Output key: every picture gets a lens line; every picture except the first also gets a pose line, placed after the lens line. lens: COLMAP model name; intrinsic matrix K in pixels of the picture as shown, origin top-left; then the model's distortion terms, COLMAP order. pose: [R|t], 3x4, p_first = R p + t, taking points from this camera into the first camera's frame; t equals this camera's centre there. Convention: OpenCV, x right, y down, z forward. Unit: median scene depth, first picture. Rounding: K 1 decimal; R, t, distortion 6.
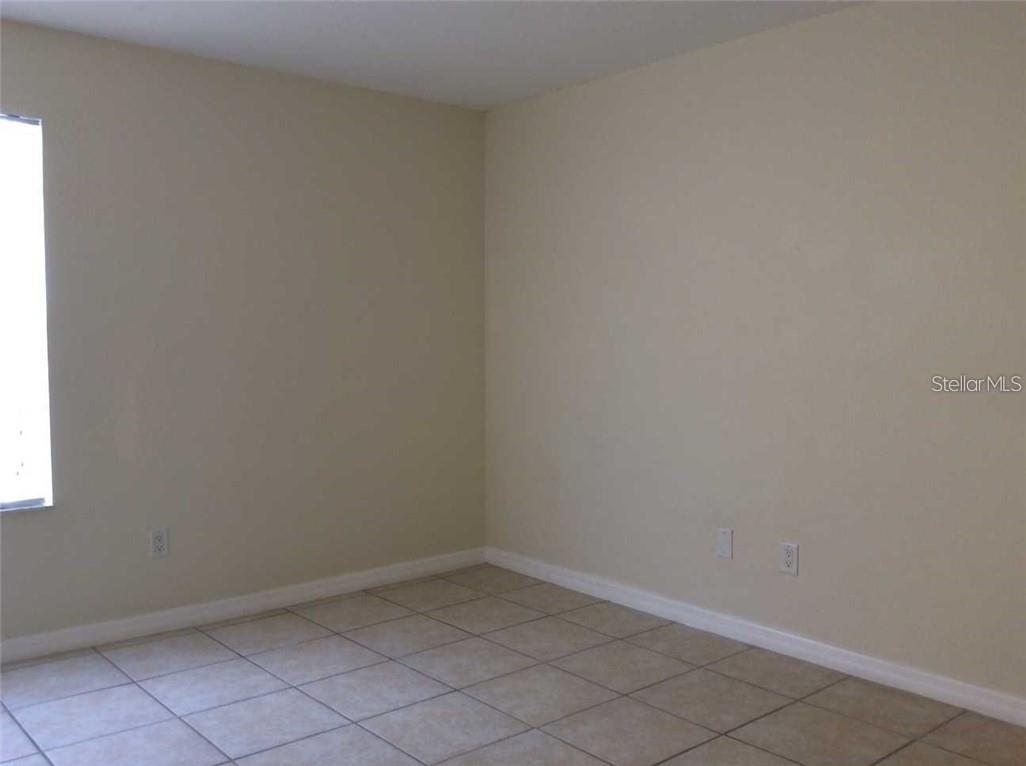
lens RADIAL K [[936.4, 0, 513.5], [0, 936.4, 388.1], [0, 0, 1]] dist [0.176663, -0.348181]
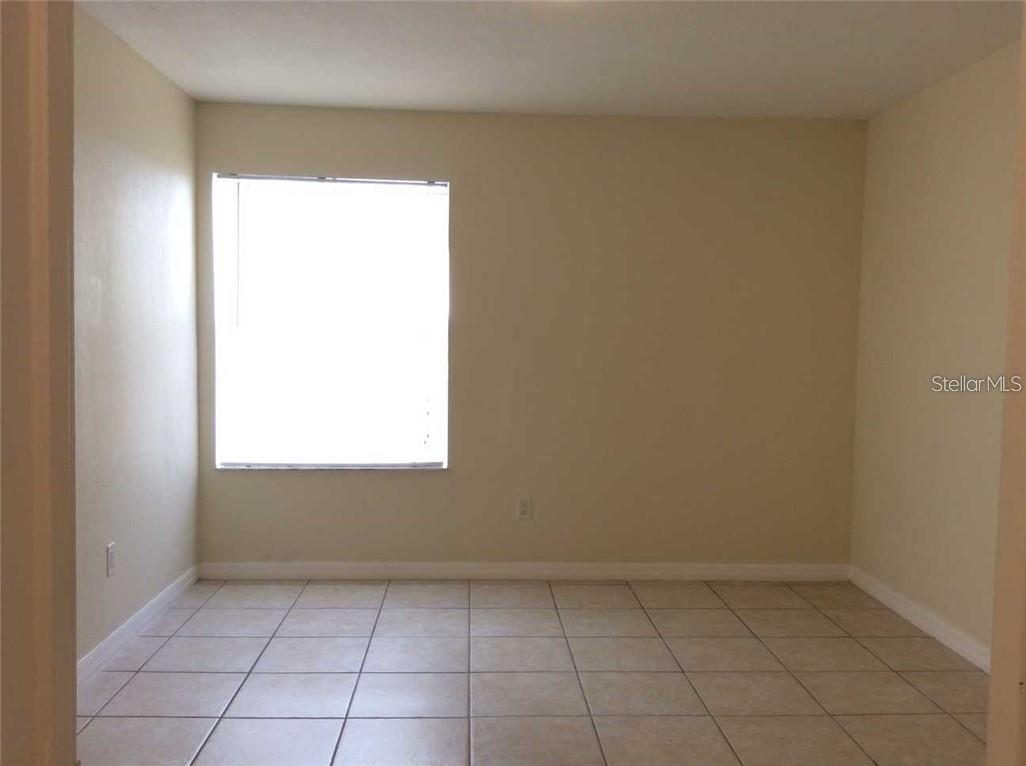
lens RADIAL K [[936.4, 0, 513.5], [0, 936.4, 388.1], [0, 0, 1]] dist [0.176663, -0.348181]
pose [[0.796064, 0.048664, -0.603253, 0.391391], [-0.049606, 0.998655, 0.015100, -0.015814], [0.603176, 0.017904, 0.797407, -0.003856]]
